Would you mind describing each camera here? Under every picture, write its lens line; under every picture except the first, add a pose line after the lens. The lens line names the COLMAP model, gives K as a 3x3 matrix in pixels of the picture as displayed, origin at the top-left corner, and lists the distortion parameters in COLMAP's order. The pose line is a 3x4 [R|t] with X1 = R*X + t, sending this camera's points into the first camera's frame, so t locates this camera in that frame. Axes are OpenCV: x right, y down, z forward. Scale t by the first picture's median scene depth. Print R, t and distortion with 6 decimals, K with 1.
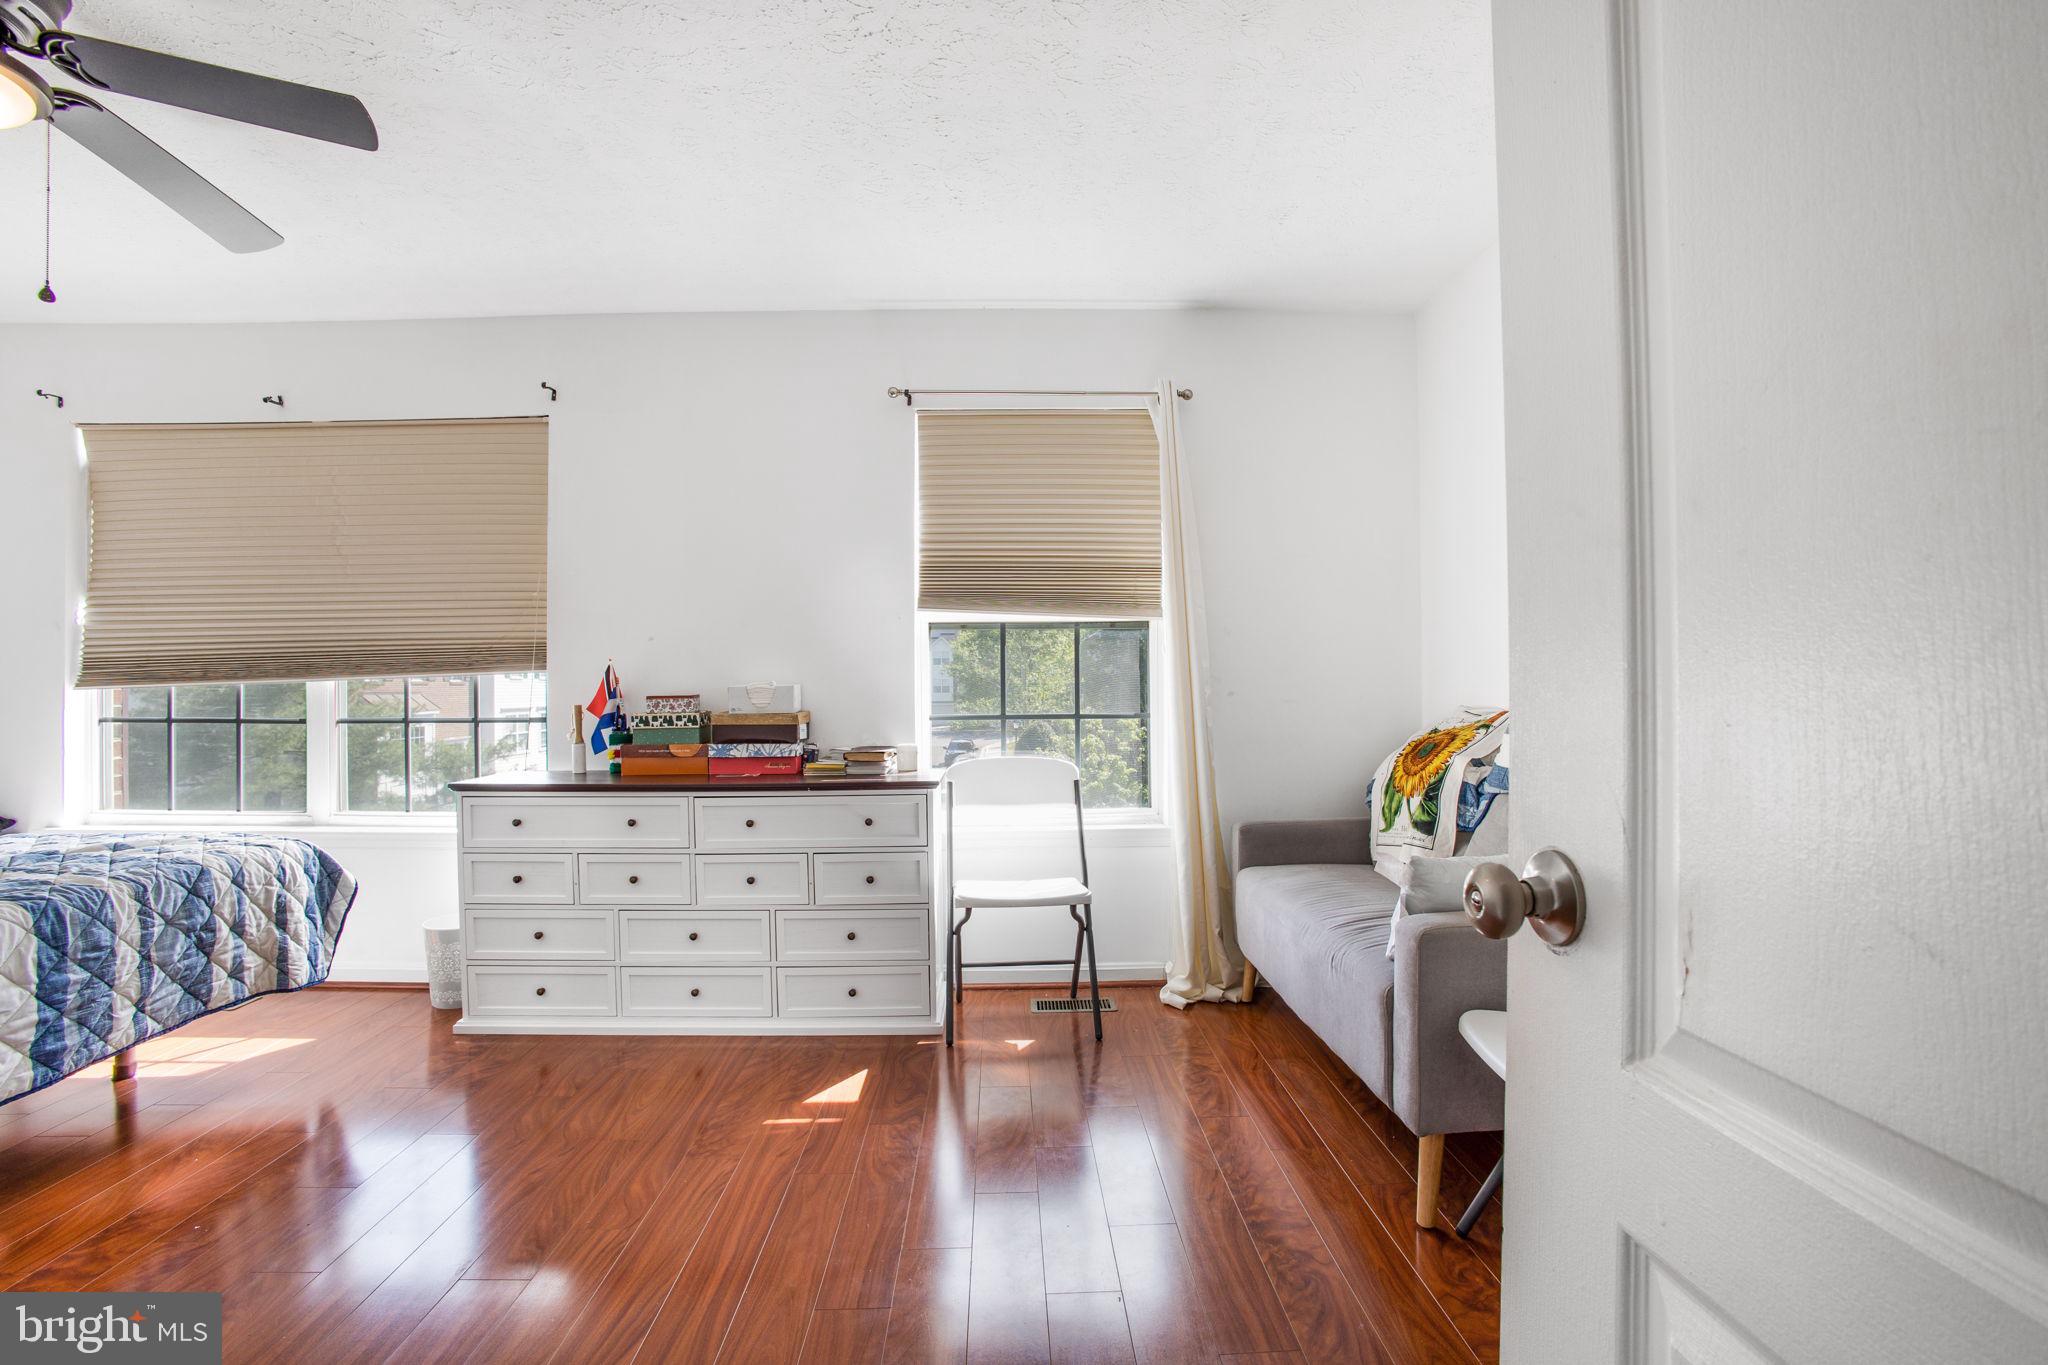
lens RADIAL K [[931.6, 0, 1024.6], [0, 931.6, 683.4], [0, 0, 1]] dist [-0.070955, 0.025806]
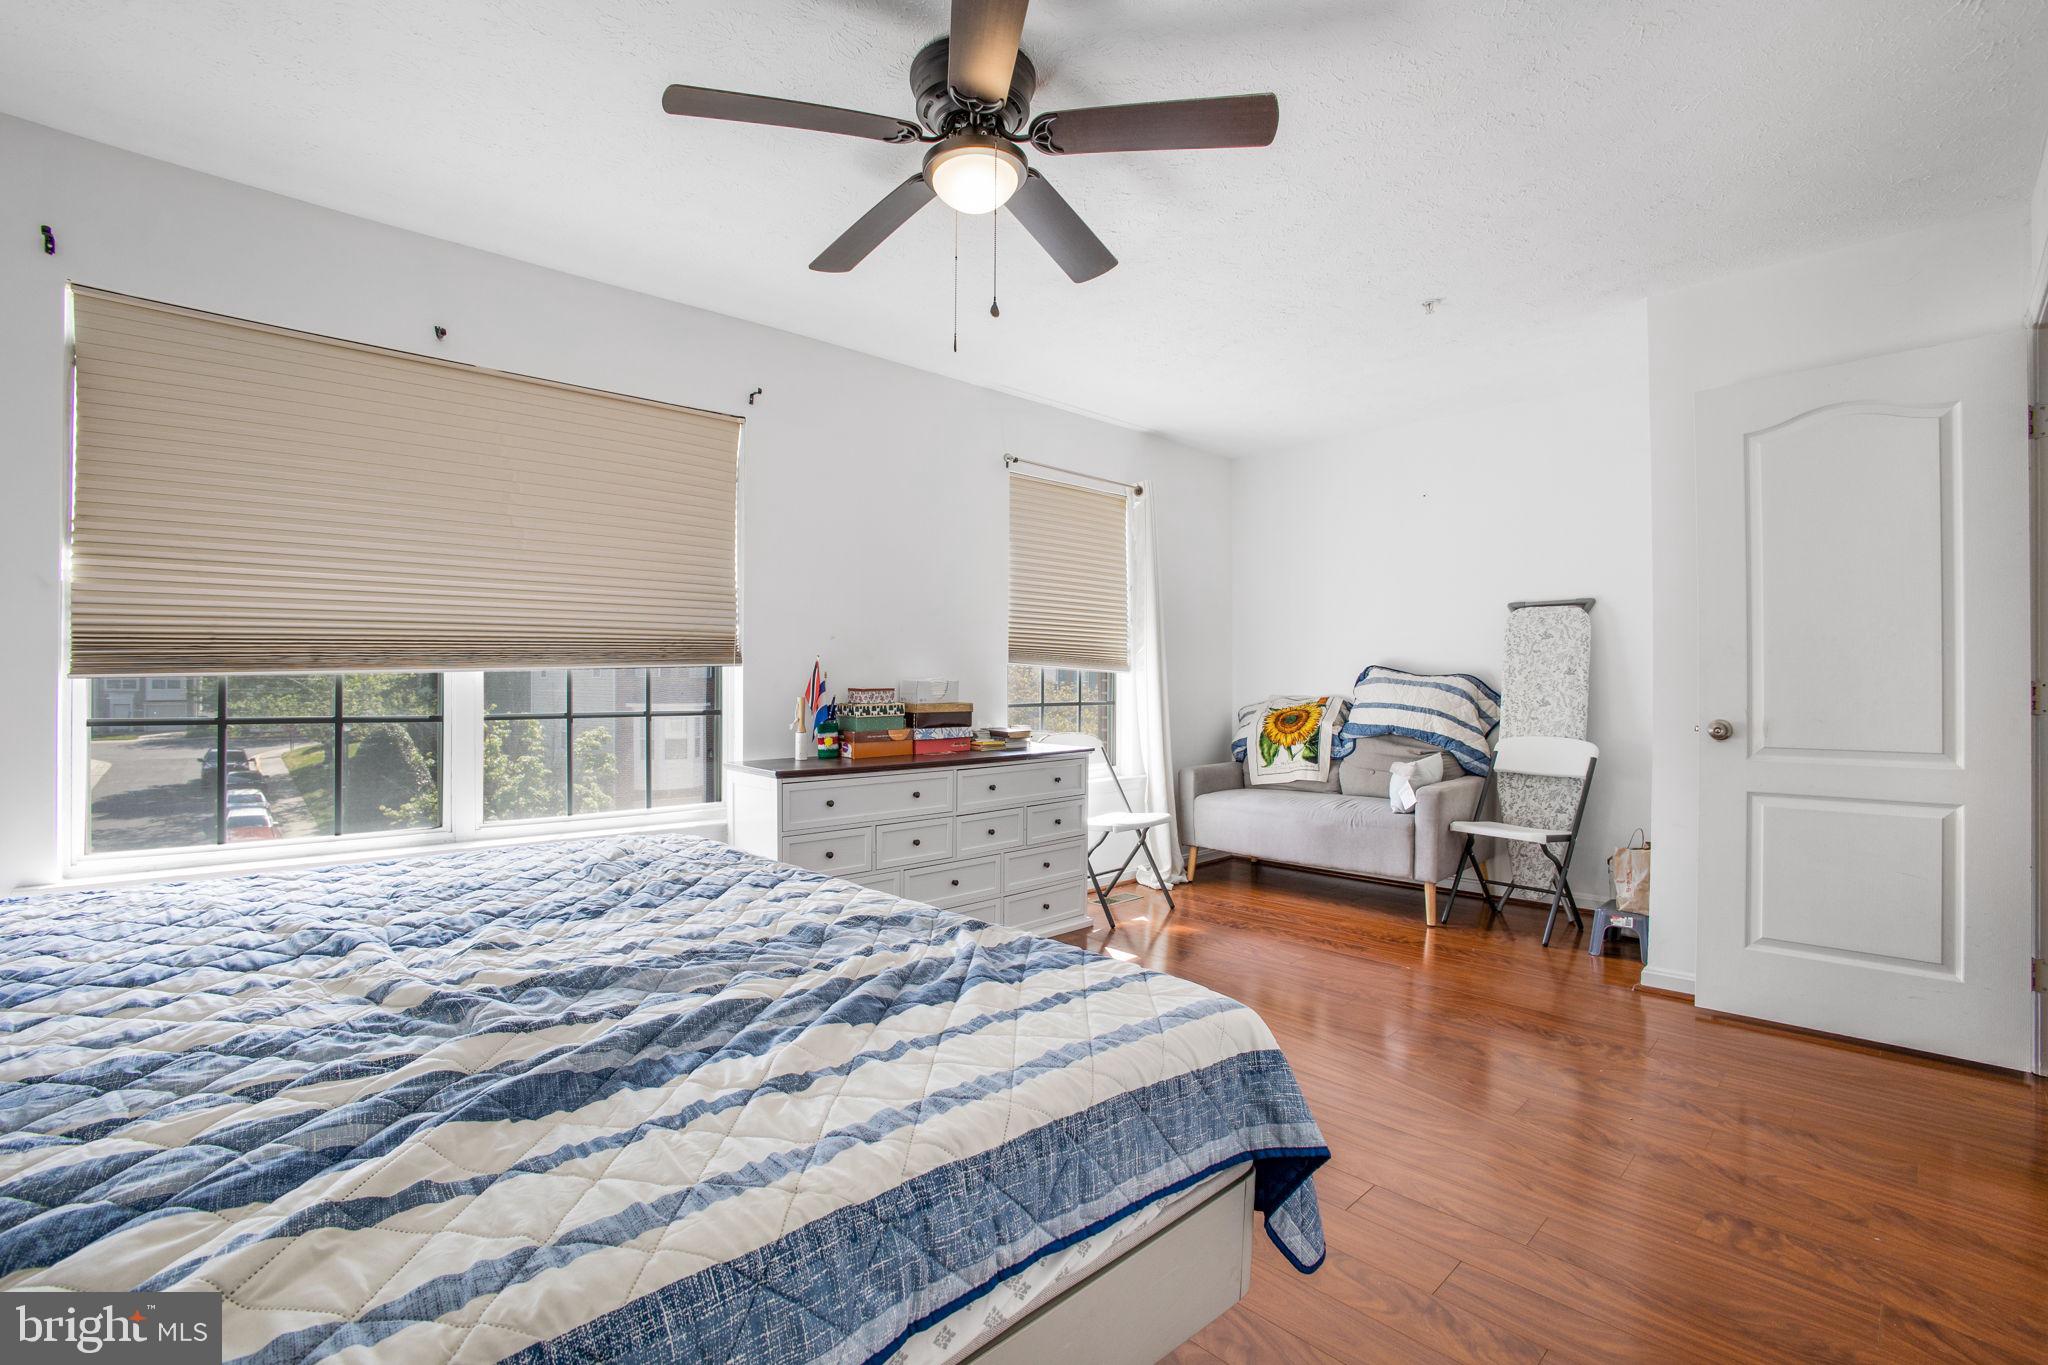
lens RADIAL K [[925.0, 0, 1029.8], [0, 925.0, 693.7], [0, 0, 1]] dist [-0.087647, 0.033755]
pose [[0.732064, -0.001017, 0.681235, -1.044552], [-0.006416, 0.999944, 0.008388, 0.008994], [-0.681206, -0.010511, 0.732017, 0.021021]]
